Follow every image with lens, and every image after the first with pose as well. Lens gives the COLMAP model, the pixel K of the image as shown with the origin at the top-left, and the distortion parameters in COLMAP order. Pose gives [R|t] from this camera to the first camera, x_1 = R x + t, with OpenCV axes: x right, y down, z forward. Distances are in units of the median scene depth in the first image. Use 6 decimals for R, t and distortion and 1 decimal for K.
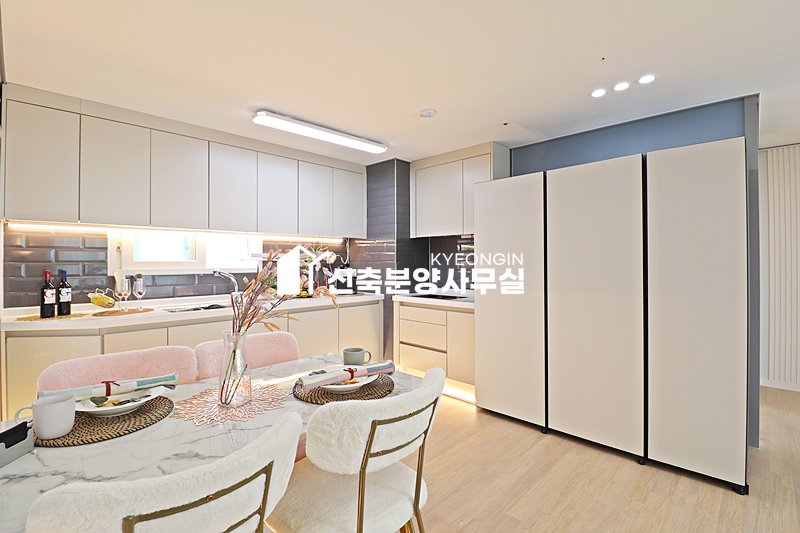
lens RADIAL K [[368.3, 0, 405.0], [0, 368.3, 263.9], [0, 0, 1]] dist [-0.002925, -0.011160]
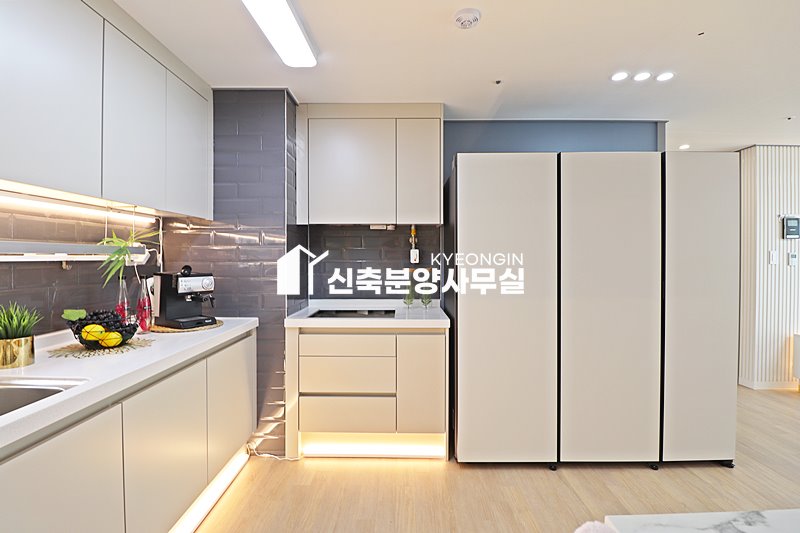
lens RADIAL K [[367.4, 0, 402.8], [0, 367.4, 261.3], [0, 0, 1]] dist [-0.007885, -0.004833]
pose [[0.729018, -0.005549, 0.684473, -0.340545], [0.003754, 0.999985, 0.004108, -0.010313], [-0.684485, -0.000425, 0.729027, 0.499547]]
